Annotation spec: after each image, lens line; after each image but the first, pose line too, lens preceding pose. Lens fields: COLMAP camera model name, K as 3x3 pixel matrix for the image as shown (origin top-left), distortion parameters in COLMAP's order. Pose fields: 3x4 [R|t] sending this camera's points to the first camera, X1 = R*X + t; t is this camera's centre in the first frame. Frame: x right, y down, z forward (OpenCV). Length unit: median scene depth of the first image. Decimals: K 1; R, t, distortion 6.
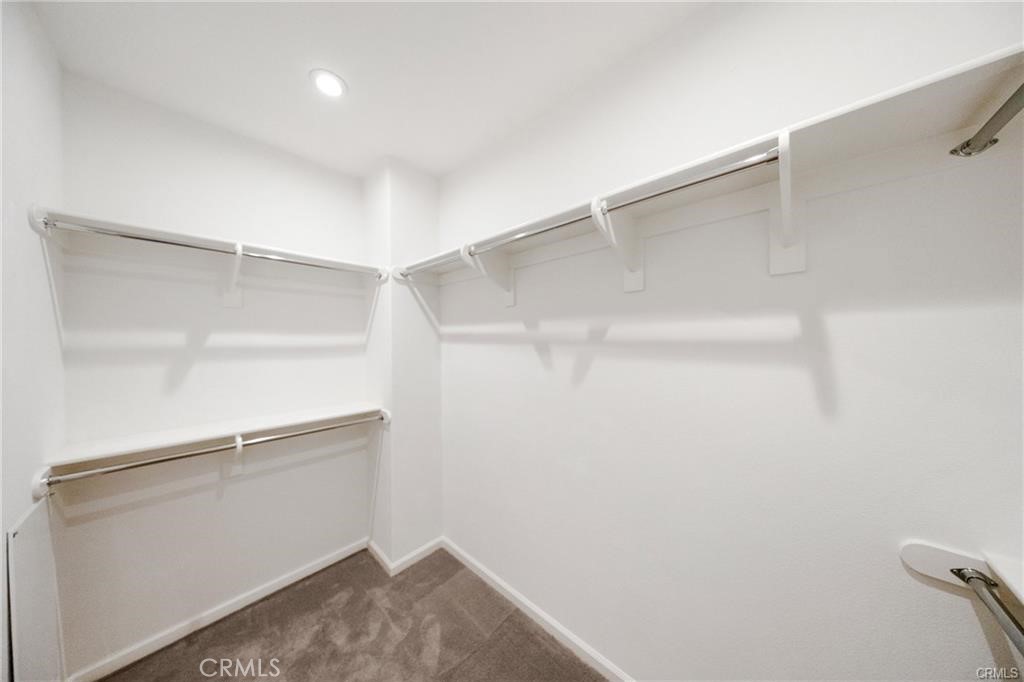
lens RADIAL K [[301.7, 0, 517.9], [0, 301.7, 351.2], [0, 0, 1]] dist [0.008036, -0.000116]
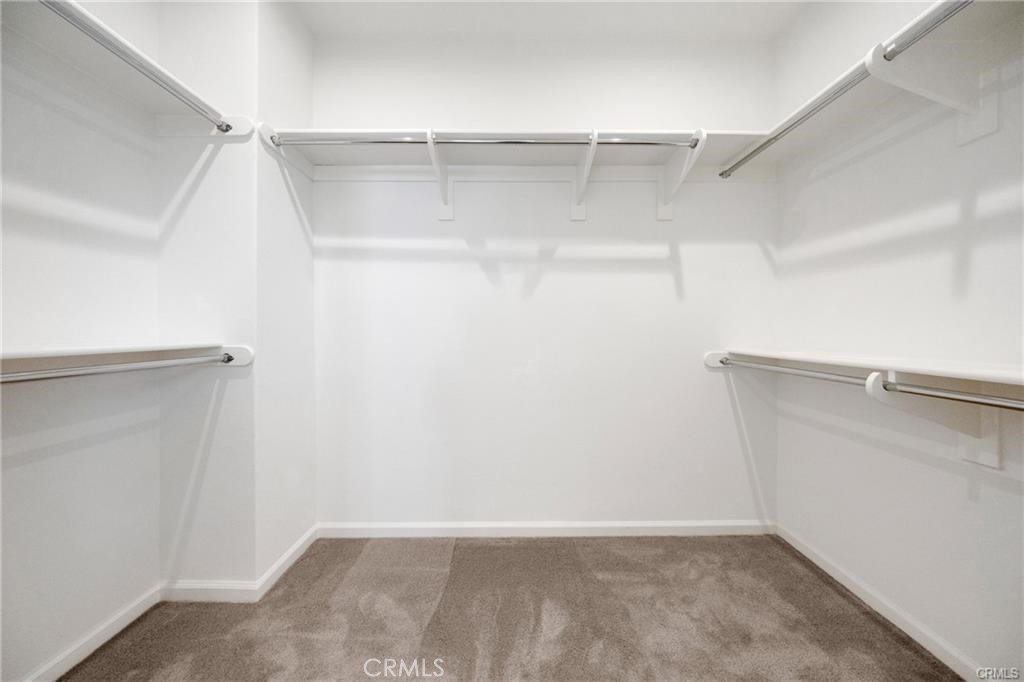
lens RADIAL K [[301.7, 0, 516.1], [0, 301.7, 335.9], [0, 0, 1]] dist [0.008036, -0.000116]
pose [[0.734009, -0.009271, 0.679076, -0.531378], [0.017190, 0.999840, -0.004929, 0.228649], [-0.678922, 0.015291, 0.734051, 0.170314]]
